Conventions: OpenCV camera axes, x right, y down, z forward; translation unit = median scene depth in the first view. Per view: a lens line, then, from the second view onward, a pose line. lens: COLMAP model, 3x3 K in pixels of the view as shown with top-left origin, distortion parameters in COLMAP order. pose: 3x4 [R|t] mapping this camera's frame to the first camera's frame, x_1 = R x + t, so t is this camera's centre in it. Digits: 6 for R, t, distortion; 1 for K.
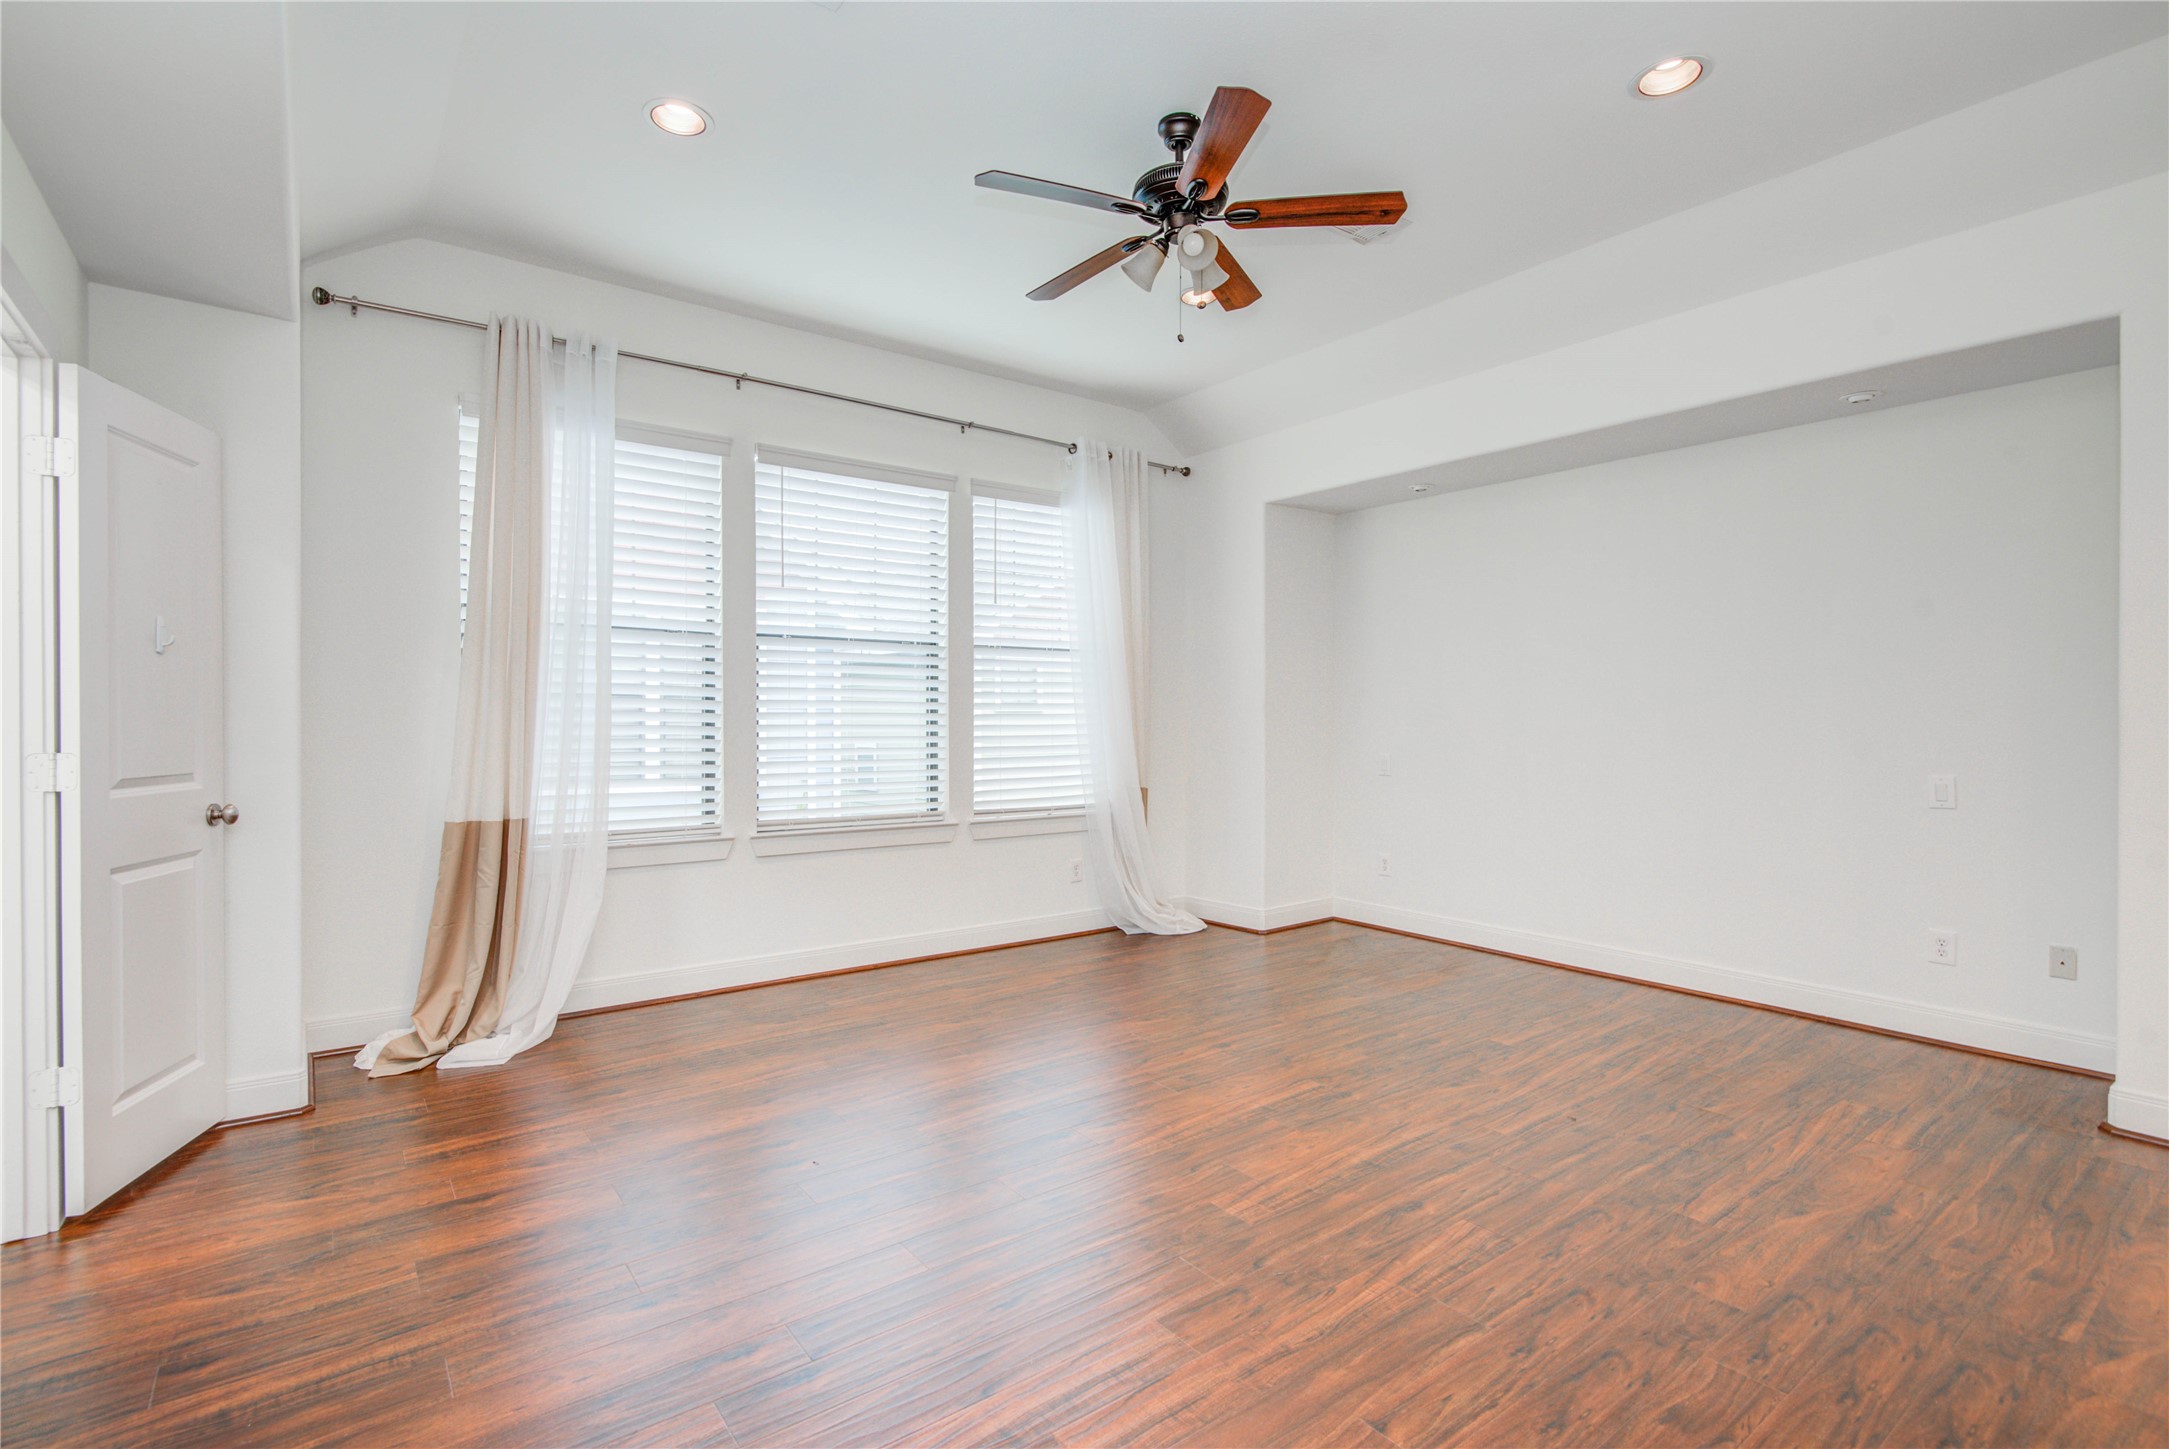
lens RADIAL K [[1019.9, 0, 1076.4], [0, 1019.9, 725.1], [0, 0, 1]] dist [-0.004468, -0.000441]
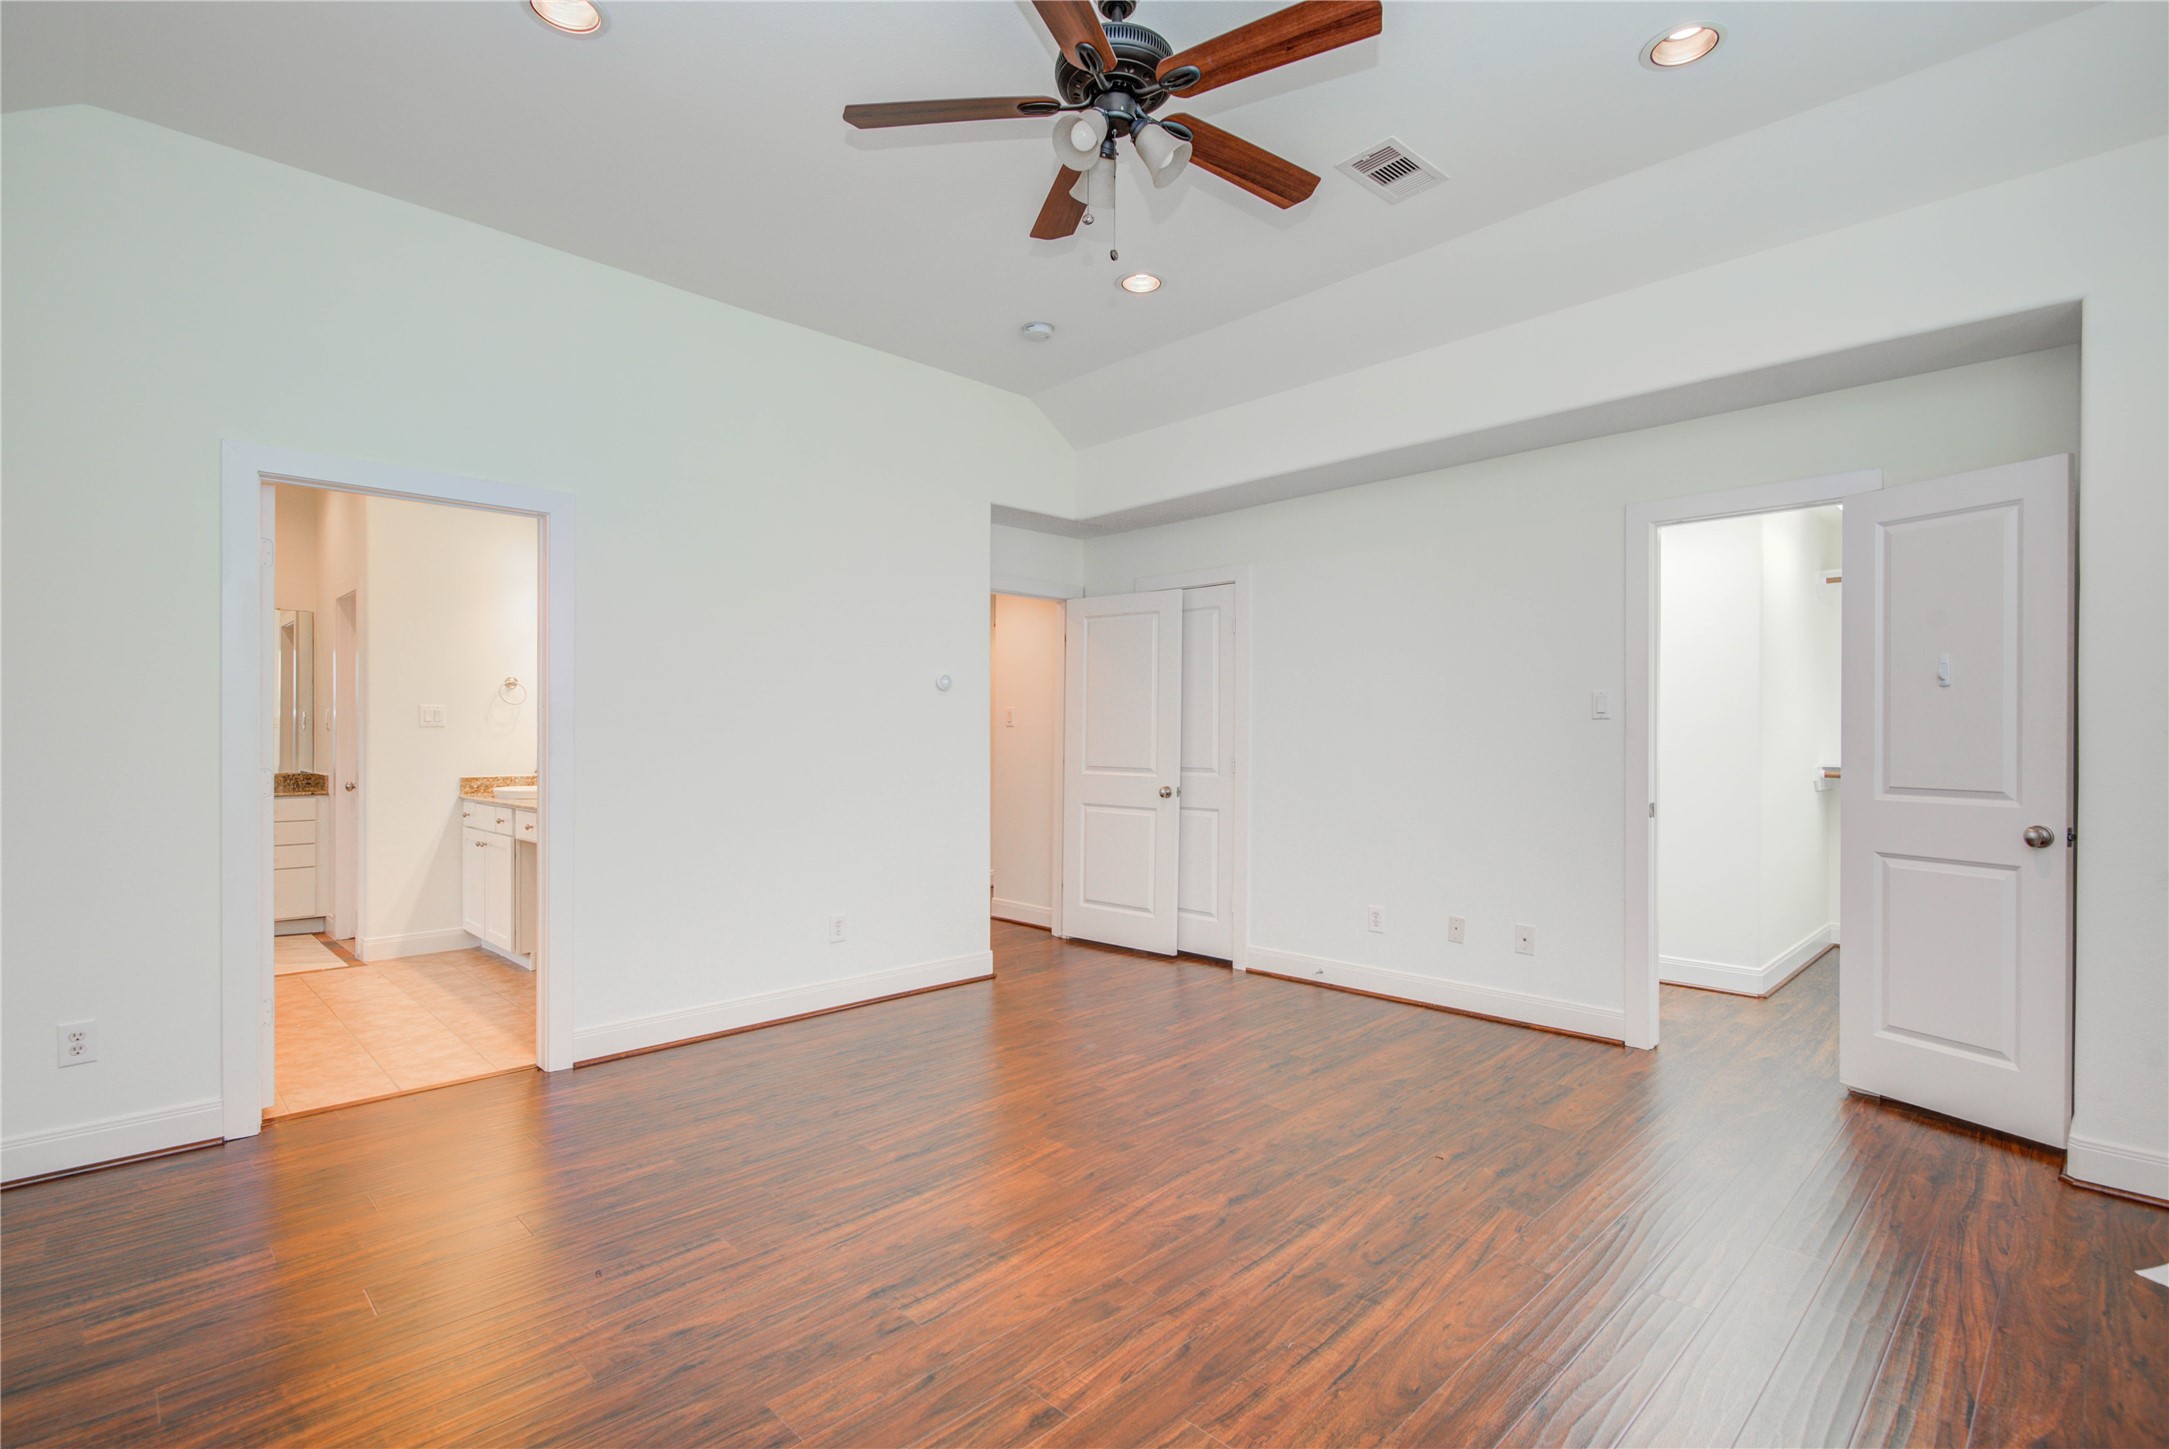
lens RADIAL K [[1019.9, 0, 1082.0], [0, 1019.9, 729.5], [0, 0, 1]] dist [-0.004468, -0.000441]
pose [[-0.991840, -0.001924, -0.127475, 0.136729], [-0.002489, 0.999988, 0.004276, -0.013486], [0.127466, 0.004558, -0.991833, 1.075677]]
